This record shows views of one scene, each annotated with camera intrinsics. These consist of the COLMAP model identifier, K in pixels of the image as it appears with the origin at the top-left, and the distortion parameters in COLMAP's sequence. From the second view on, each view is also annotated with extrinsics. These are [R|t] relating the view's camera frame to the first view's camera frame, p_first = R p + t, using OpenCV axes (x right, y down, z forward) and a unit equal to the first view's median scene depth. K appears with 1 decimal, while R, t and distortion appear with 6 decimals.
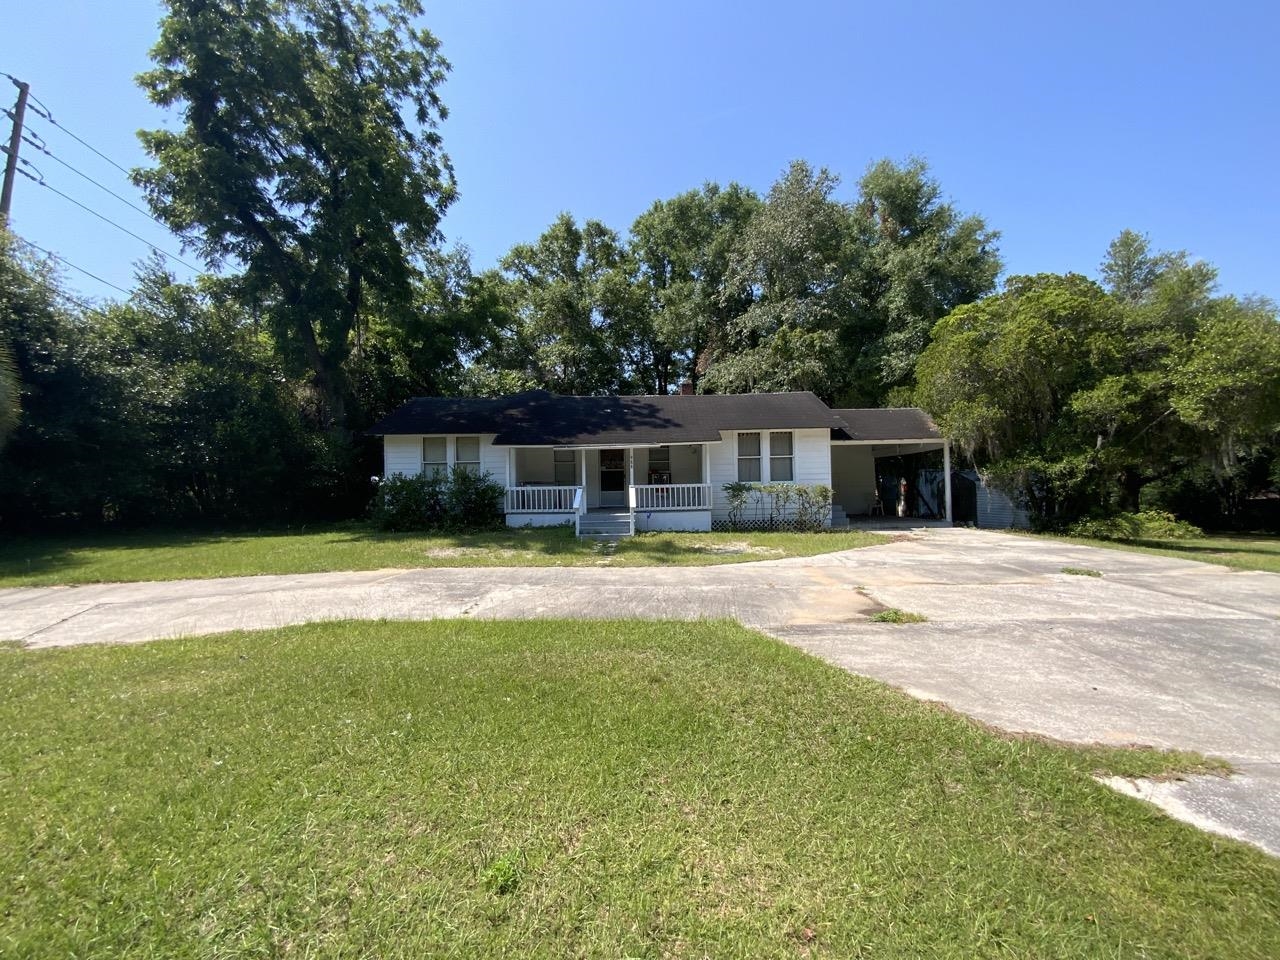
lens RADIAL K [[516.1, 0, 639.0], [0, 516.1, 484.5], [0, 0, 1]] dist [-0.001862, -0.008812]
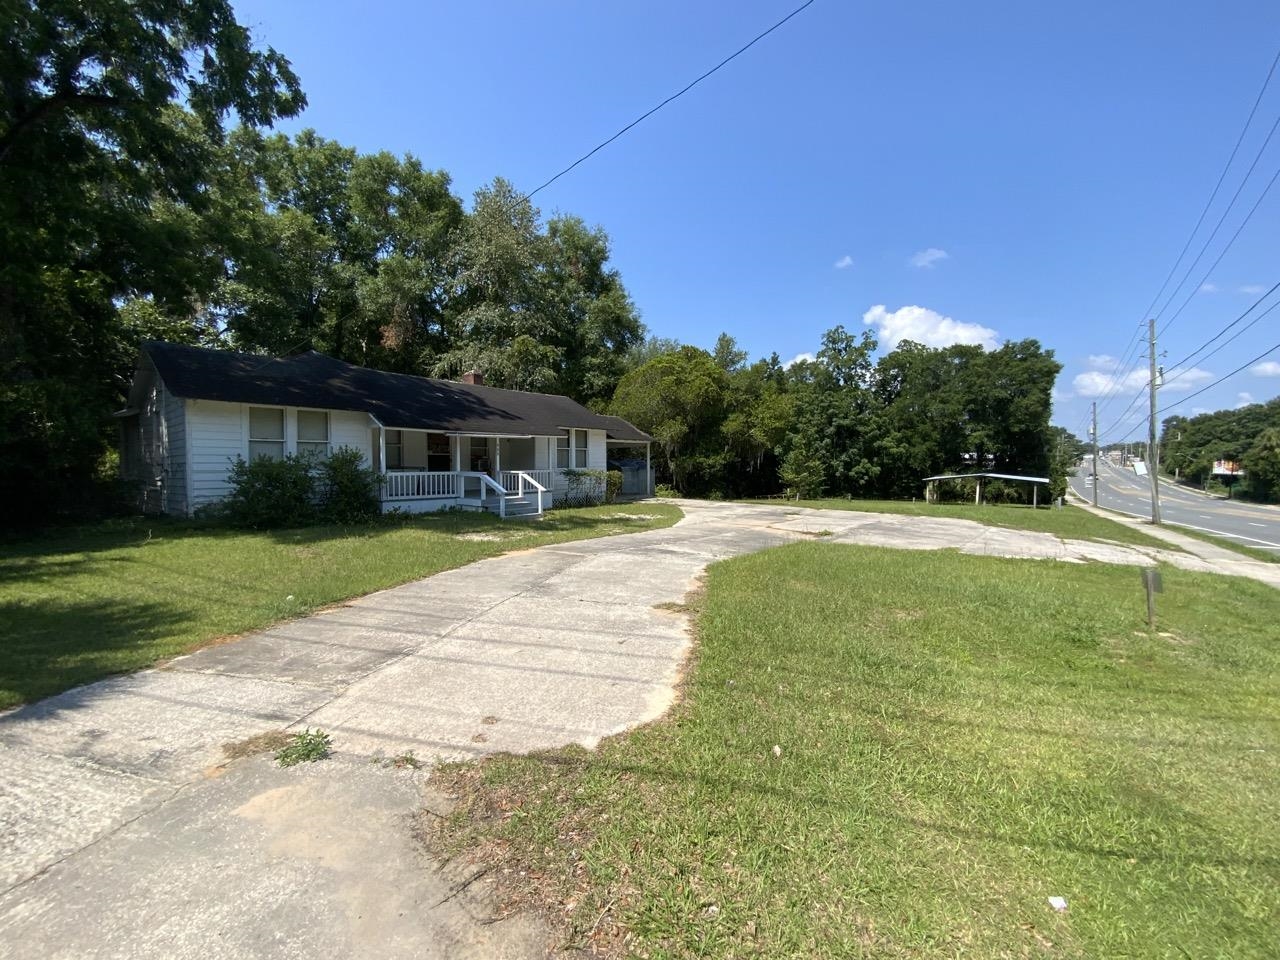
lens RADIAL K [[516.1, 0, 637.9], [0, 516.1, 477.6], [0, 0, 1]] dist [-0.001862, -0.008812]
pose [[0.629396, -0.007713, 0.777047, -0.666596], [-0.012594, 0.999718, 0.020124, -0.009864], [-0.776983, -0.022452, 0.629121, 0.067243]]
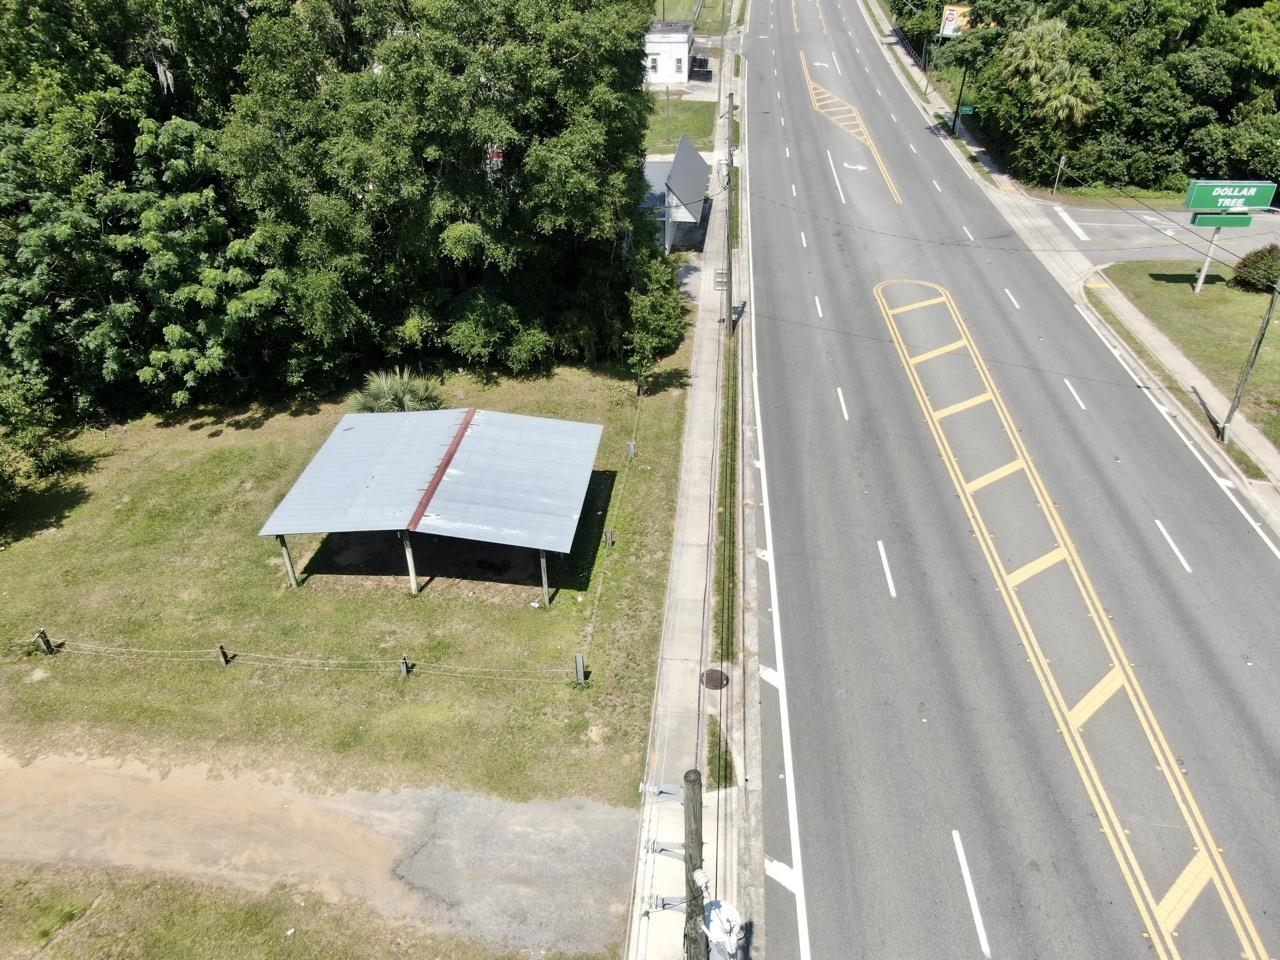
lens RADIAL K [[899.4, 0, 646.7], [0, 899.4, 470.2], [0, 0, 1]] dist [-0.021013, 0.002649]
pose [[0.106124, -0.552703, 0.826594, 1.903477], [0.003436, 0.831487, 0.555534, -1.191057], [-0.994347, -0.056115, 0.090140, -0.243387]]
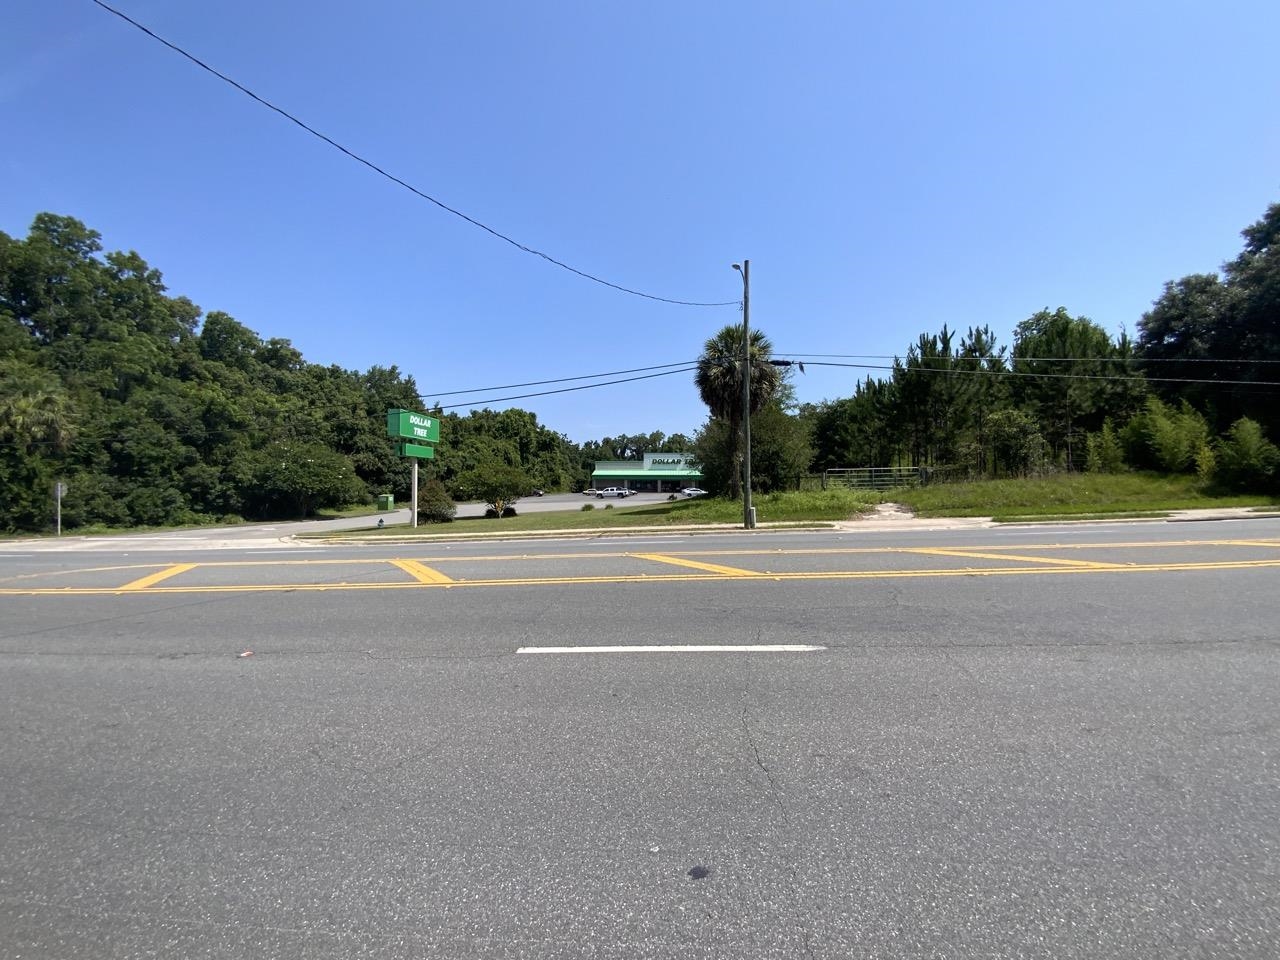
lens RADIAL K [[516.1, 0, 646.5], [0, 516.1, 480.7], [0, 0, 1]] dist [-0.001862, -0.008812]
pose [[-0.992178, 0.001763, 0.124820, 4.403535], [-0.001080, 0.999742, -0.022709, 0.102393], [-0.124827, -0.022666, -0.991920, -0.207192]]
